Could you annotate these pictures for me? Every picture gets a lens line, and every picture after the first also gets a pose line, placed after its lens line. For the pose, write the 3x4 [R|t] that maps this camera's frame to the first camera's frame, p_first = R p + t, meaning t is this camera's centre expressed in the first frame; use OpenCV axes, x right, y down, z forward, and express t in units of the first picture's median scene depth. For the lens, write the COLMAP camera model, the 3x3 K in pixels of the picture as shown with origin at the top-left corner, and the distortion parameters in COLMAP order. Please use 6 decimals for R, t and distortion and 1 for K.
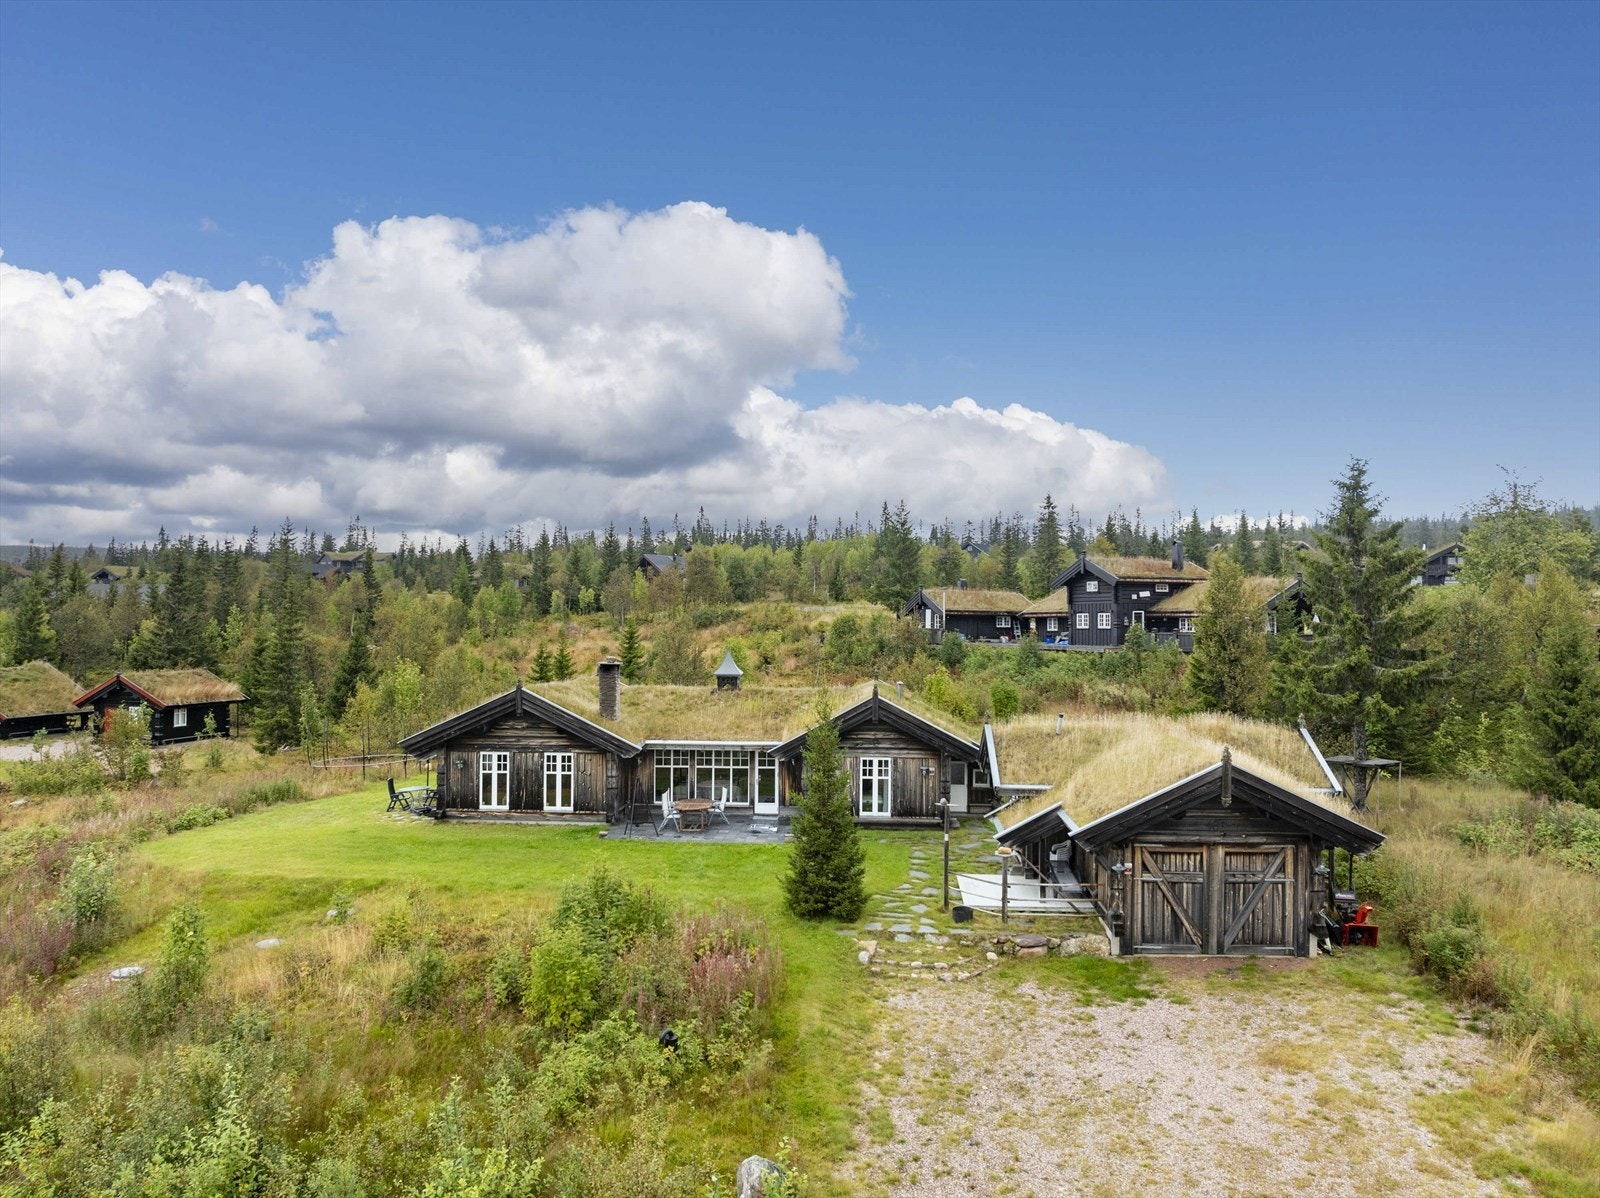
lens RADIAL K [[1099.5, 0, 800.0], [0, 1099.5, 599.0], [0, 0, 1]] dist [-0.003490, 0.000261]
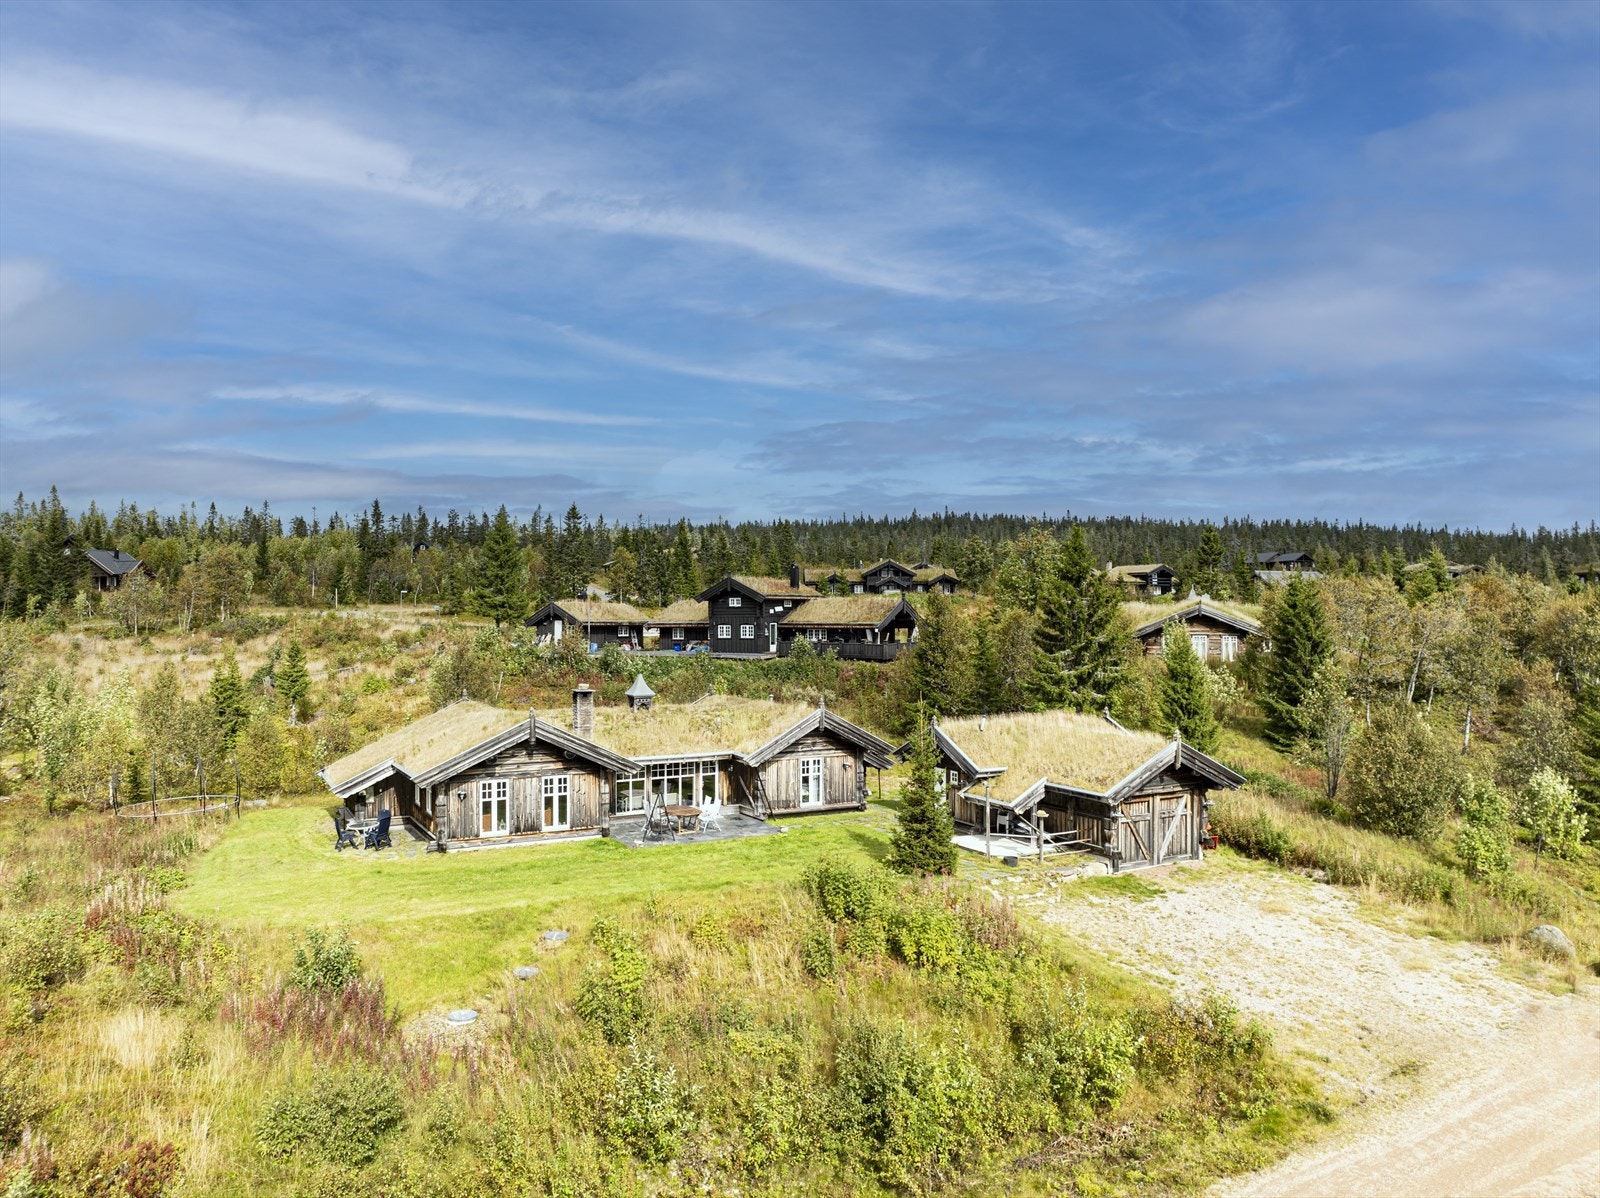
lens RADIAL K [[1099.5, 0, 800.0], [0, 1099.5, 599.0], [0, 0, 1]] dist [-0.003490, 0.000261]
pose [[0.848382, 0.003209, 0.529374, -0.586994], [-0.005770, 0.999978, 0.003184, -0.037961], [-0.529353, -0.005756, 0.848382, -0.038563]]
